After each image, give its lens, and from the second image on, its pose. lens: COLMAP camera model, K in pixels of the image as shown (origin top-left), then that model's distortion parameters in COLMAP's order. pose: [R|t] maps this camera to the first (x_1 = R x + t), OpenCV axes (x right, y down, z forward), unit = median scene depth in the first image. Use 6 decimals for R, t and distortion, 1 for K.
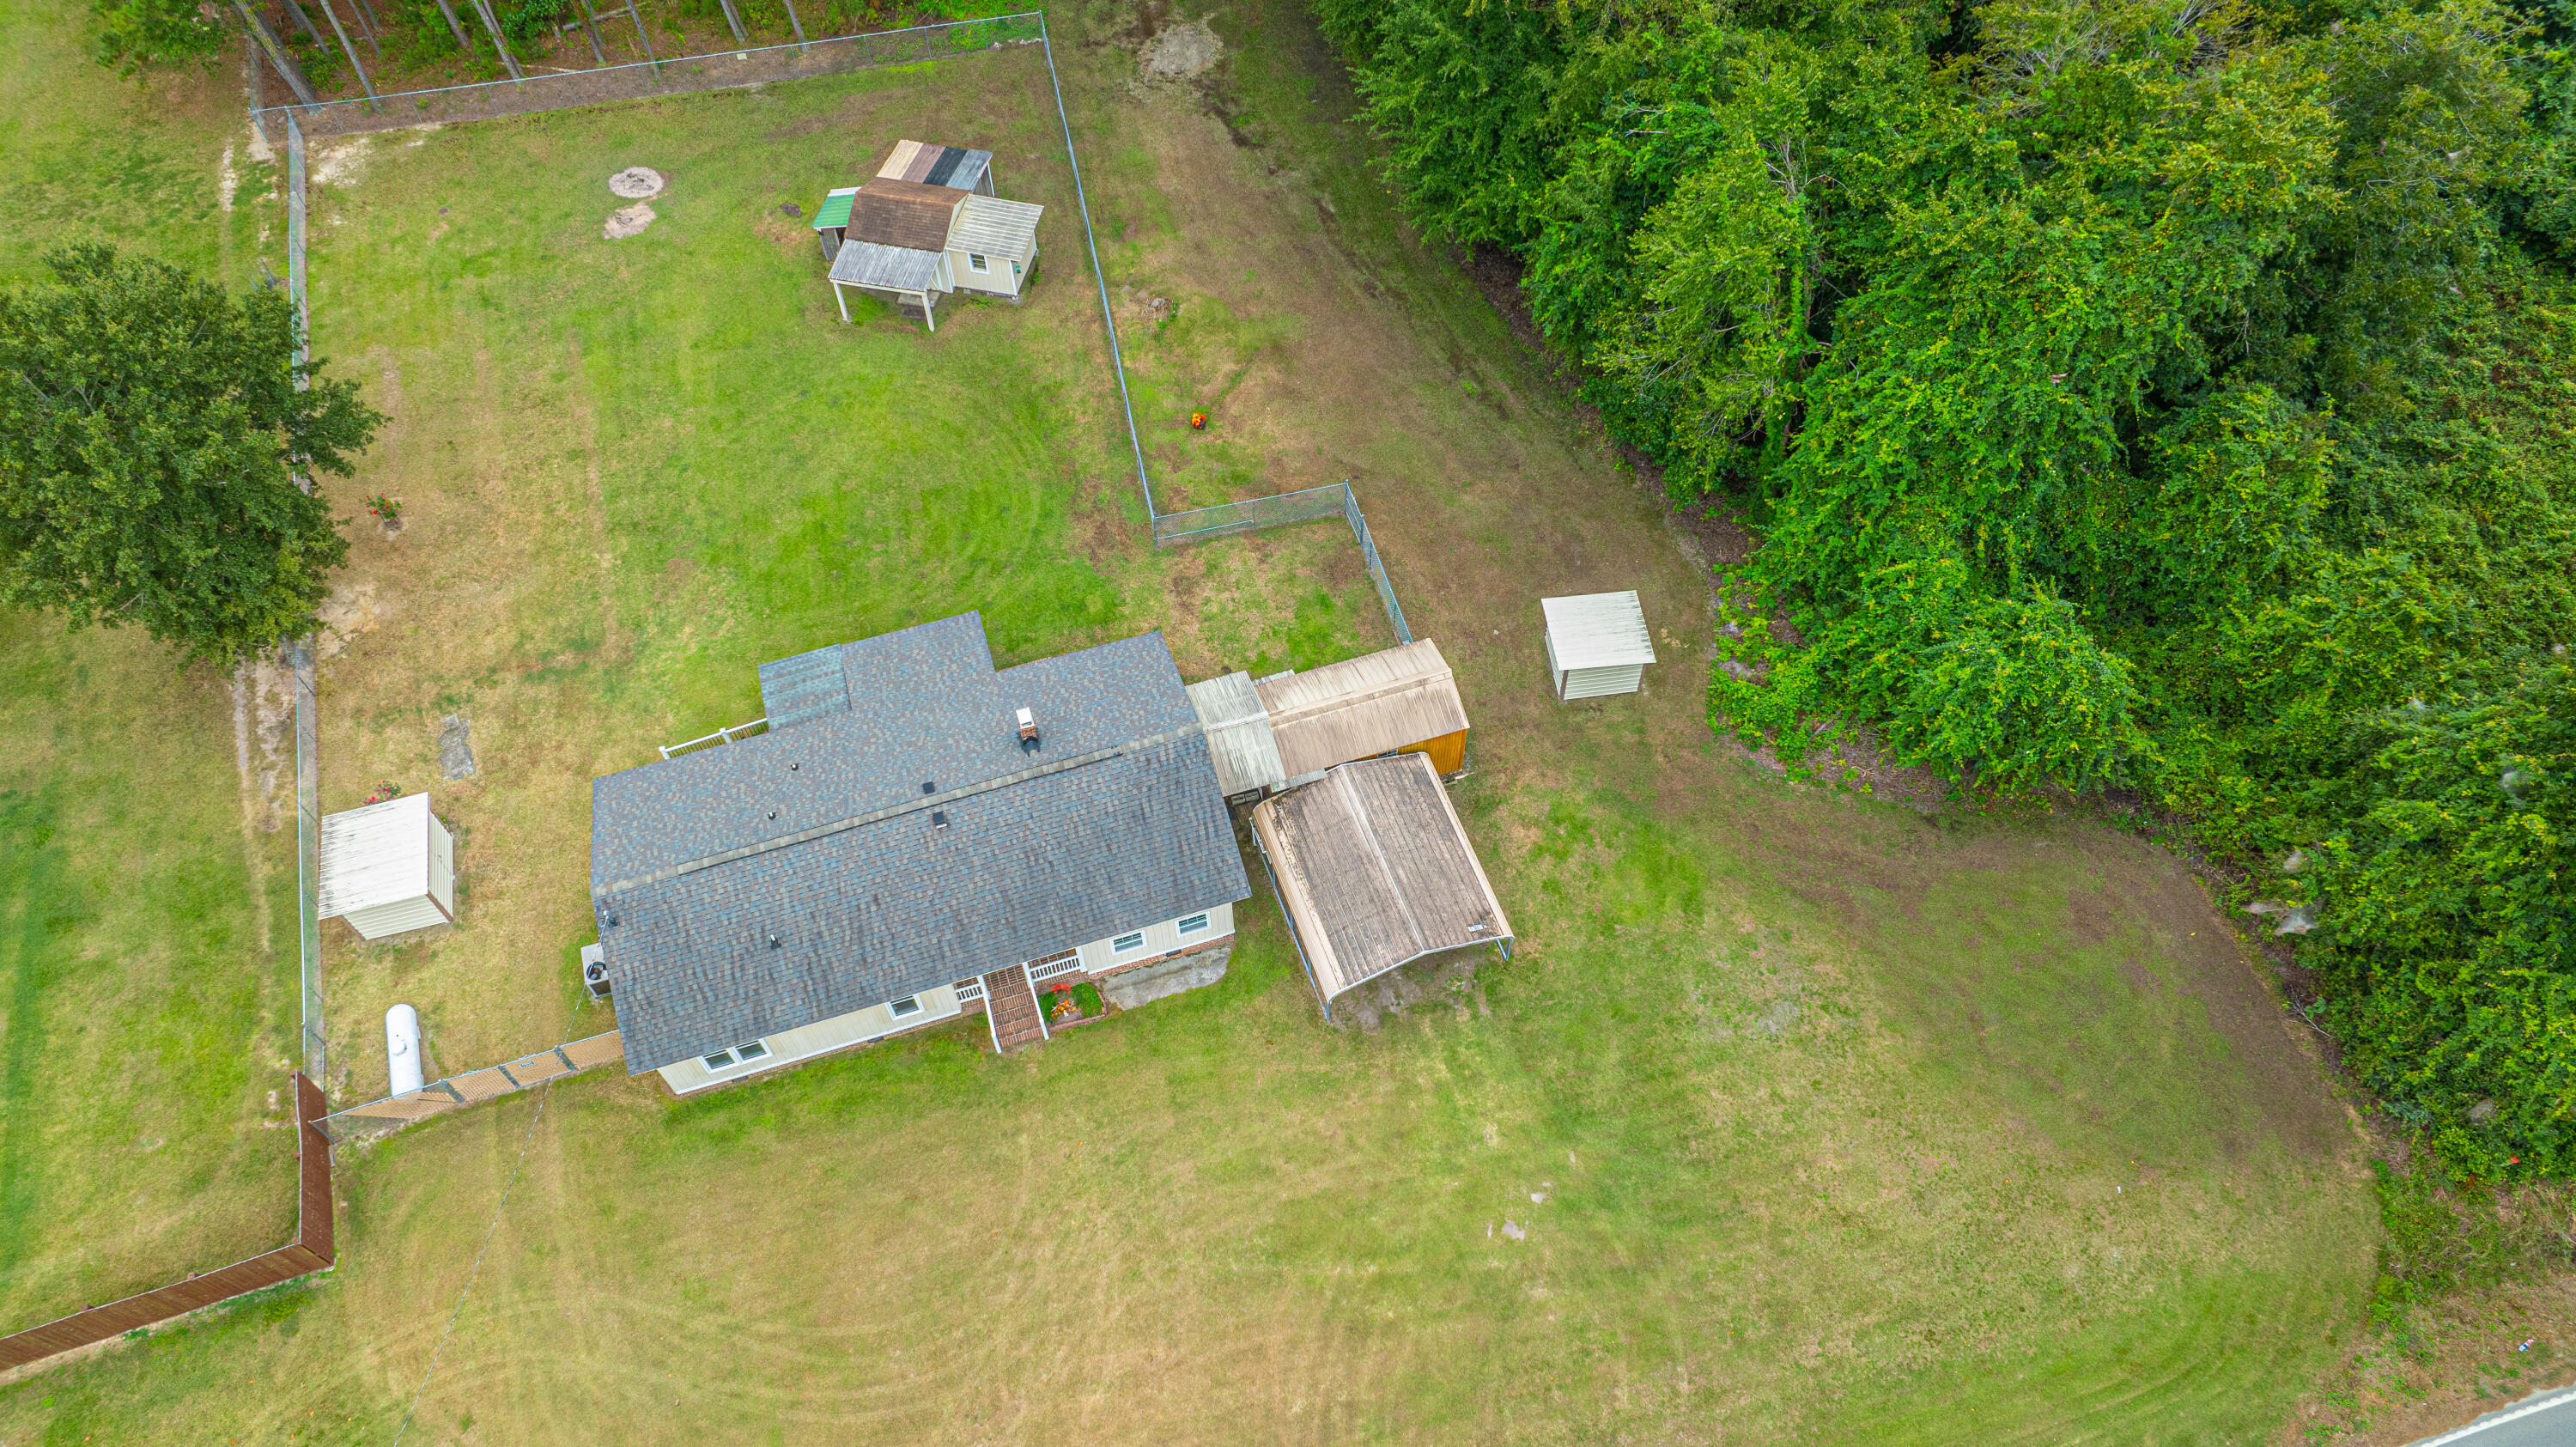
lens RADIAL K [[1809.0, 0, 1287.1], [0, 1809.0, 719.7], [0, 0, 1]] dist [-0.018647, -0.001210]
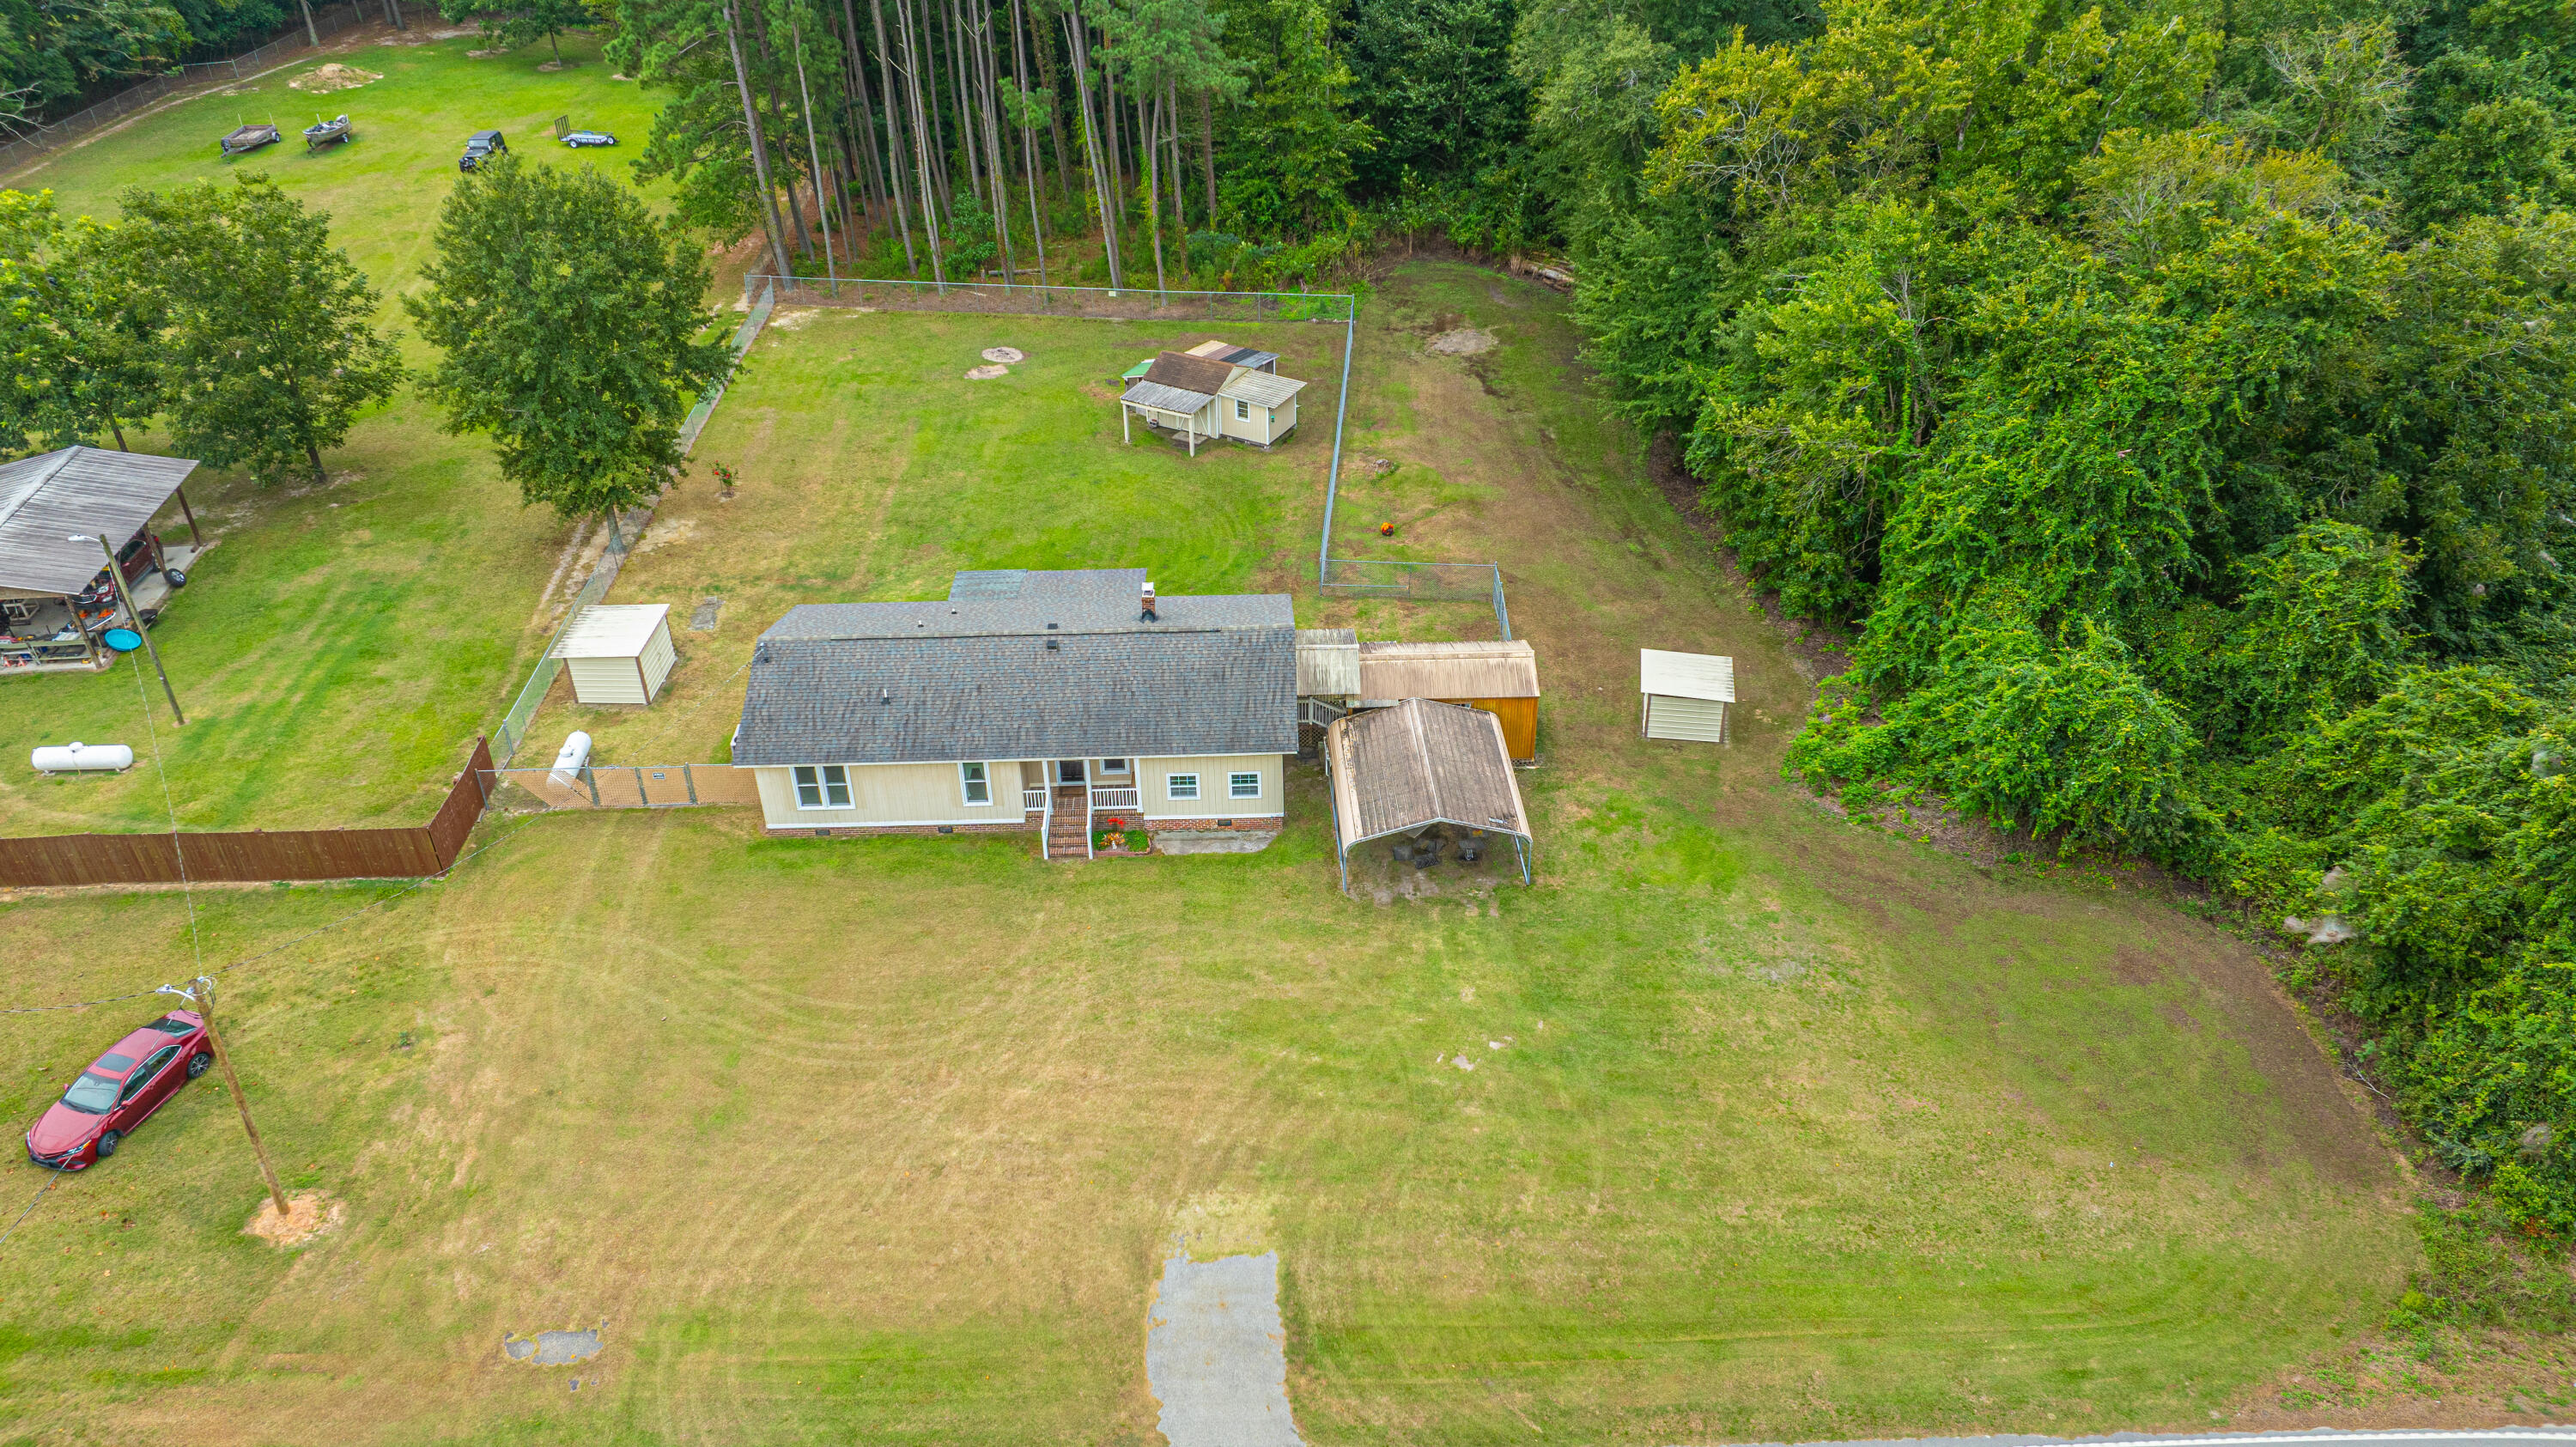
lens RADIAL K [[1809.0, 0, 1287.1], [0, 1809.0, 719.7], [0, 0, 1]] dist [-0.018647, -0.001210]
pose [[0.959913, 0.158875, -0.230924, 0.210032], [-0.235092, 0.904974, -0.354617, 0.441150], [0.152640, 0.394690, 0.906047, -0.000092]]
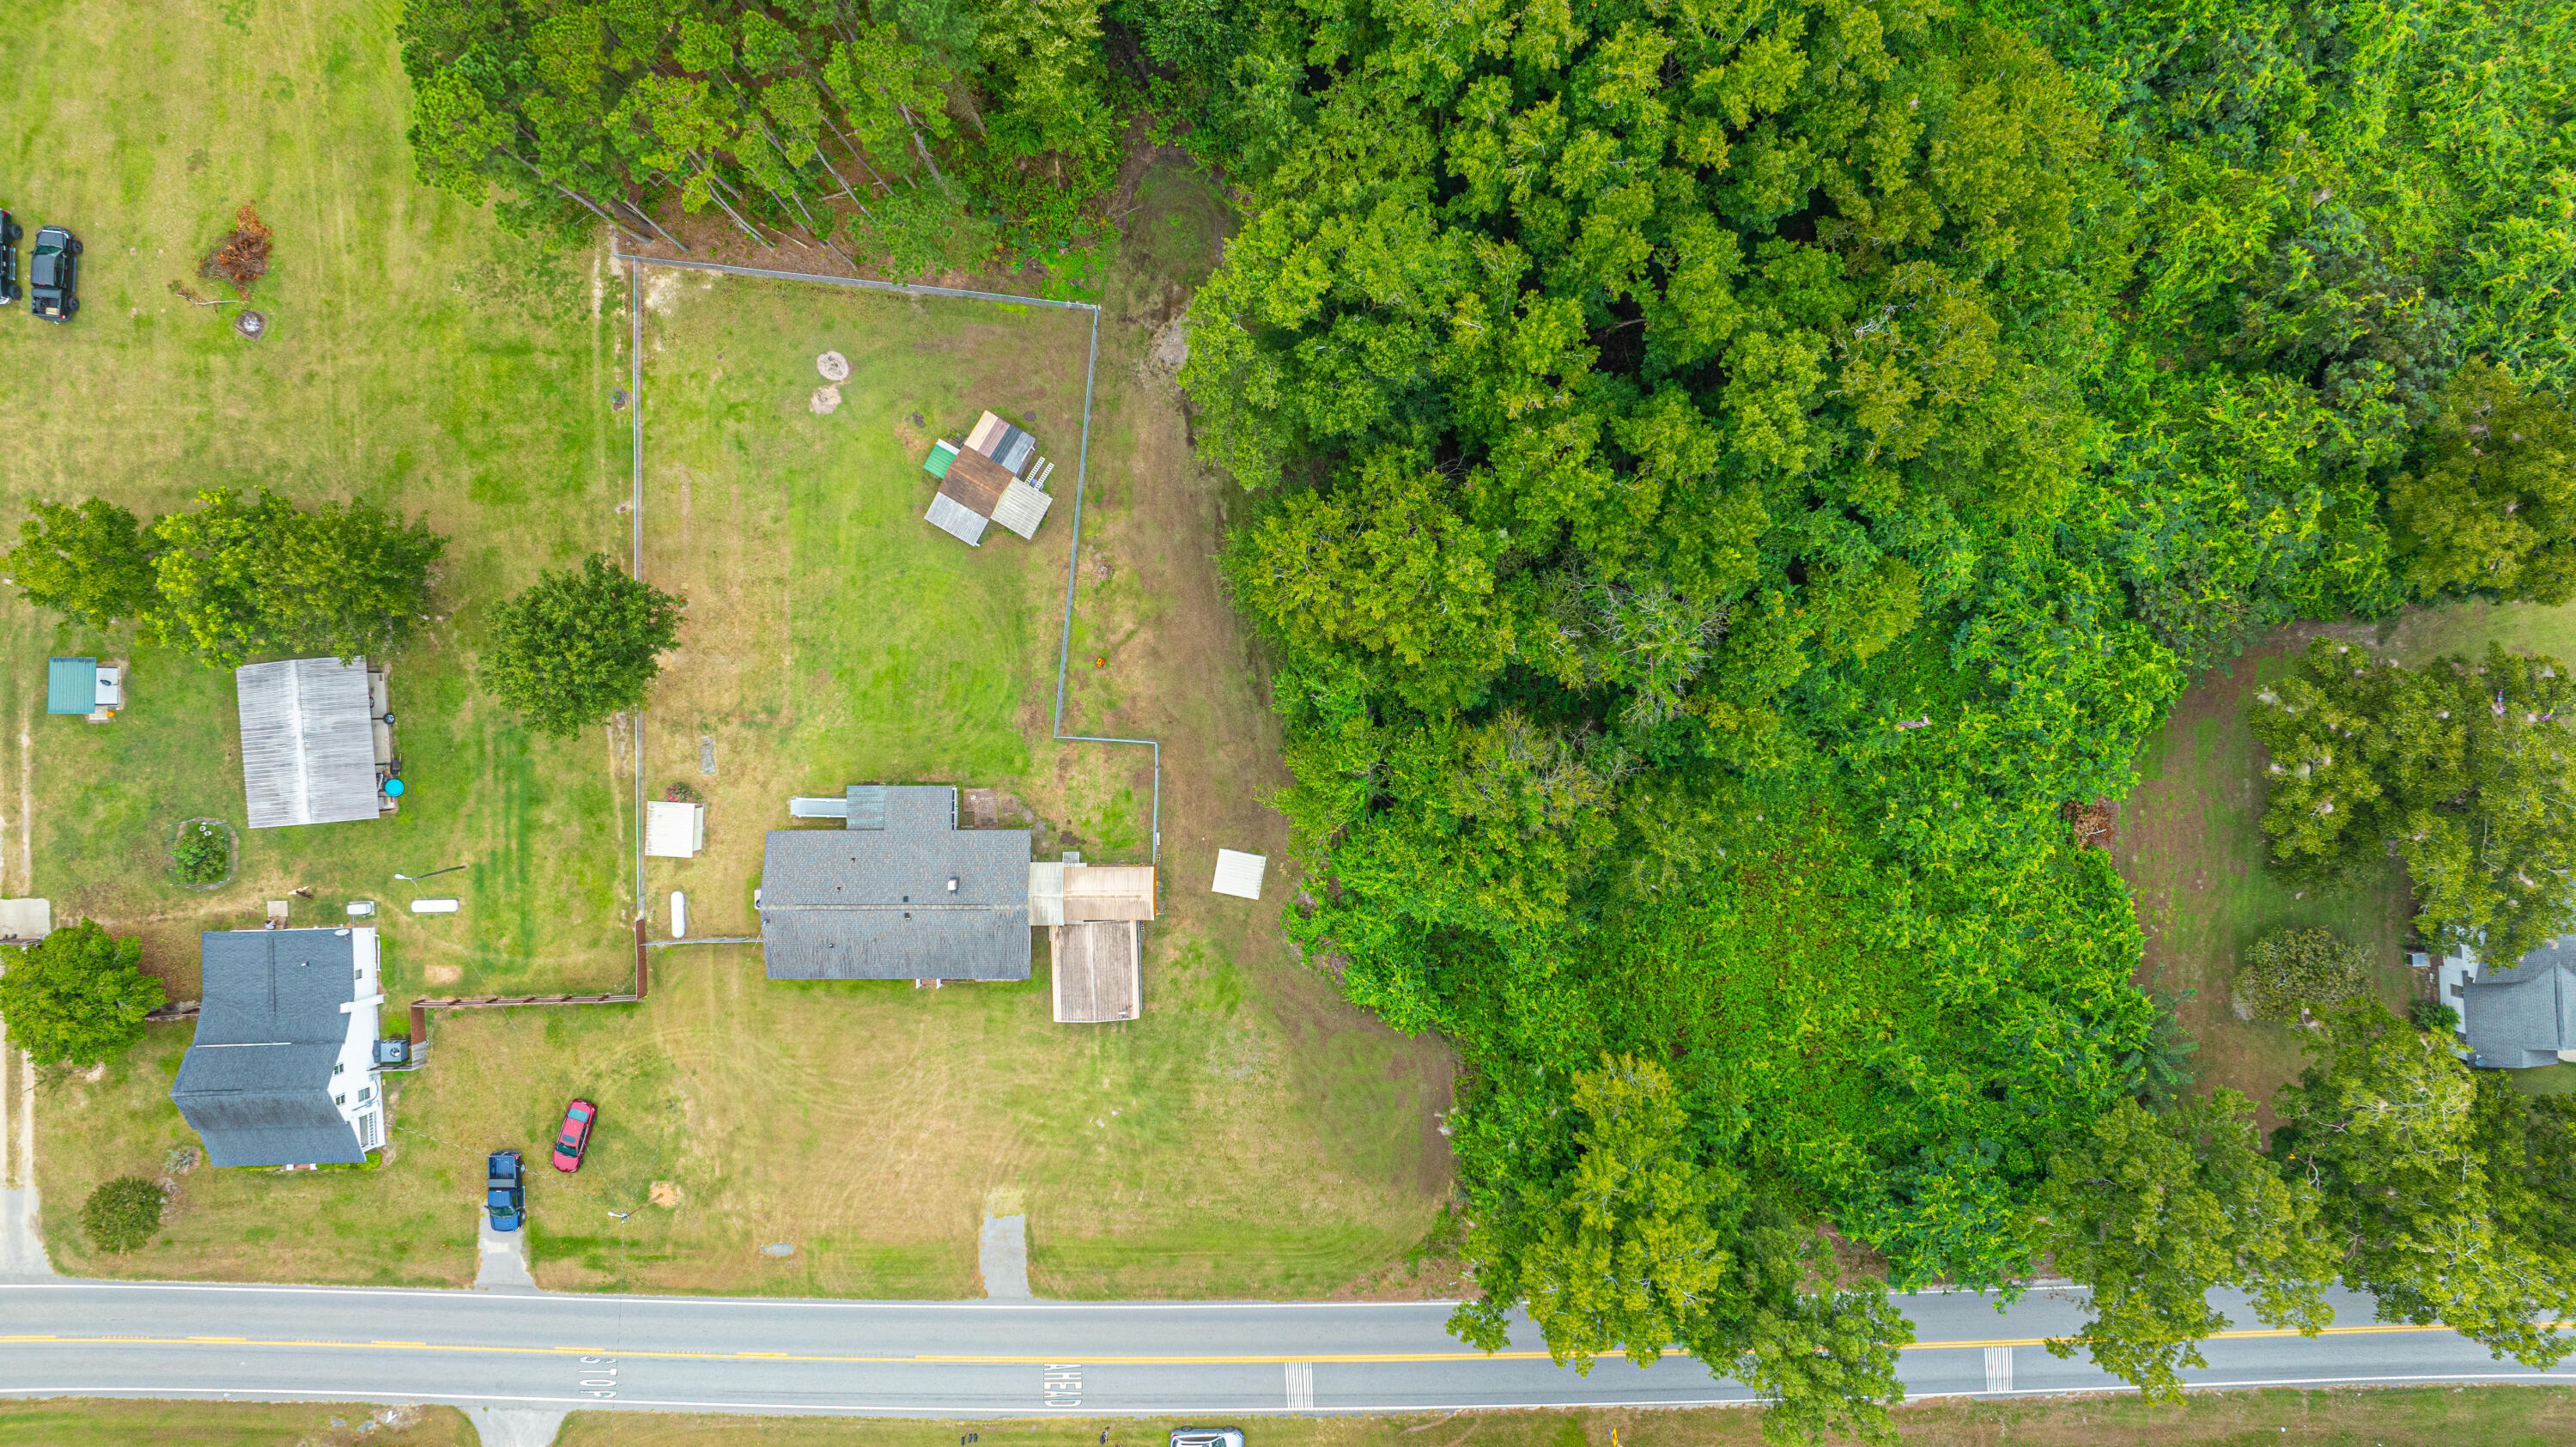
lens RADIAL K [[1809.0, 0, 1287.1], [0, 1809.0, 719.7], [0, 0, 1]] dist [-0.018647, -0.001210]
pose [[0.953655, 0.300715, 0.010600, 0.160055], [-0.255064, 0.789189, 0.558681, -1.459814], [0.159638, -0.535492, 0.829315, -0.660889]]
